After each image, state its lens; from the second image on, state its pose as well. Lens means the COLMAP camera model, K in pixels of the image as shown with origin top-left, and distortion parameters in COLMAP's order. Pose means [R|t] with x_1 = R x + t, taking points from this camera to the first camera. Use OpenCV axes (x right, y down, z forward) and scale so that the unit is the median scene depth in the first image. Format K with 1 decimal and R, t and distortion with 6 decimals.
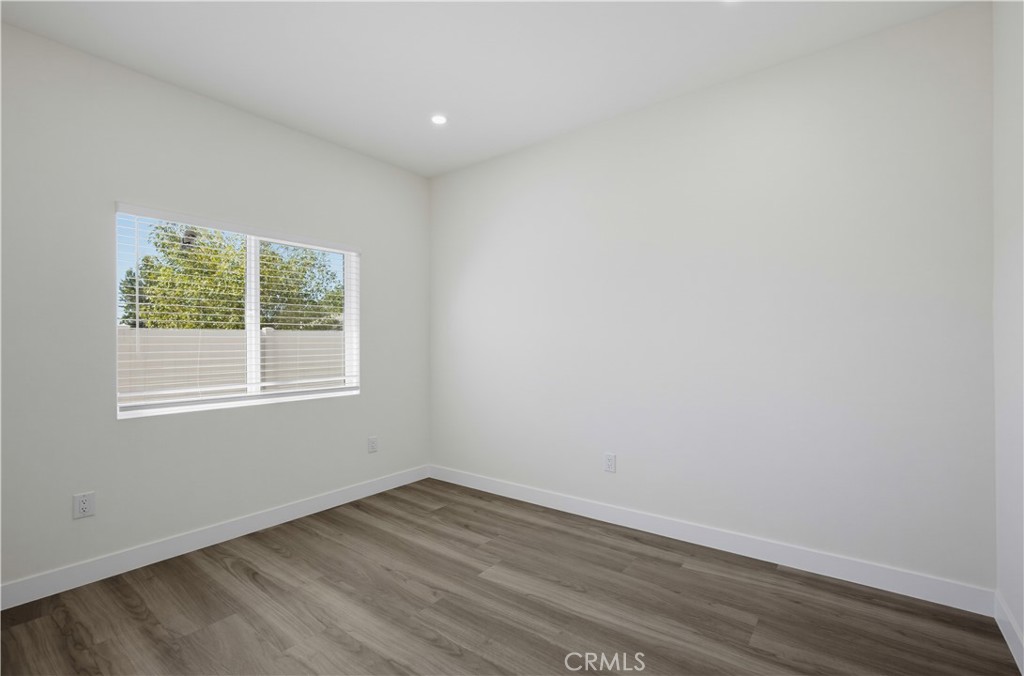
lens RADIAL K [[461.4, 0, 513.7], [0, 461.4, 342.7], [0, 0, 1]] dist [-0.004164, 0.000092]
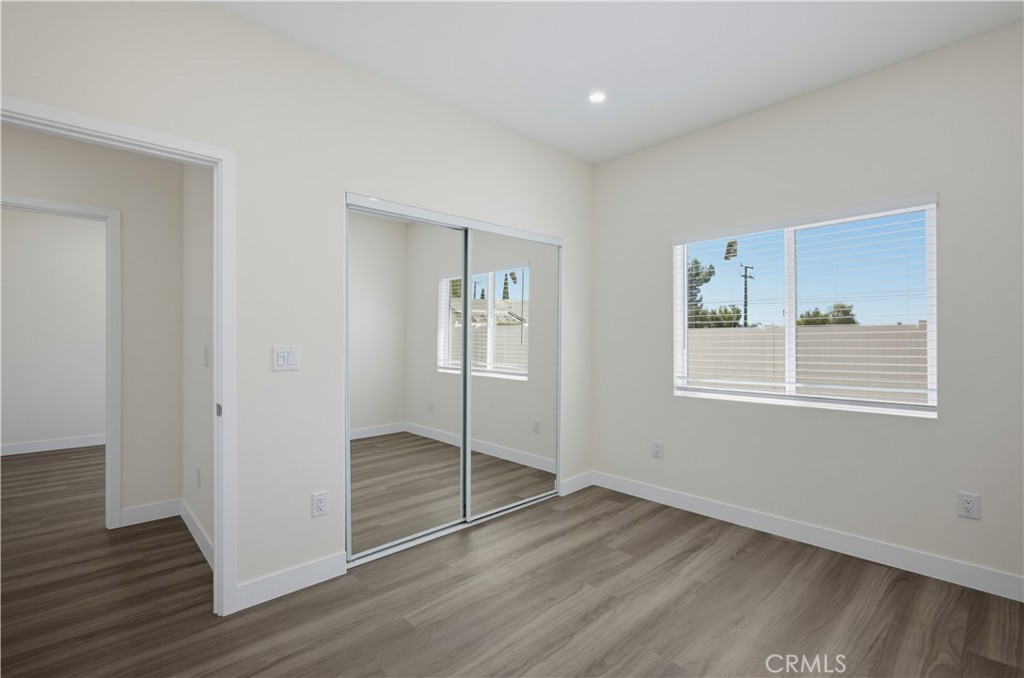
lens RADIAL K [[461.4, 0, 513.7], [0, 461.4, 343.7], [0, 0, 1]] dist [-0.004164, 0.000092]
pose [[-0.154084, 0.013779, -0.987962, 0.512327], [0.002972, 0.999905, 0.013482, -0.007401], [0.988053, -0.000859, -0.154110, 0.650841]]
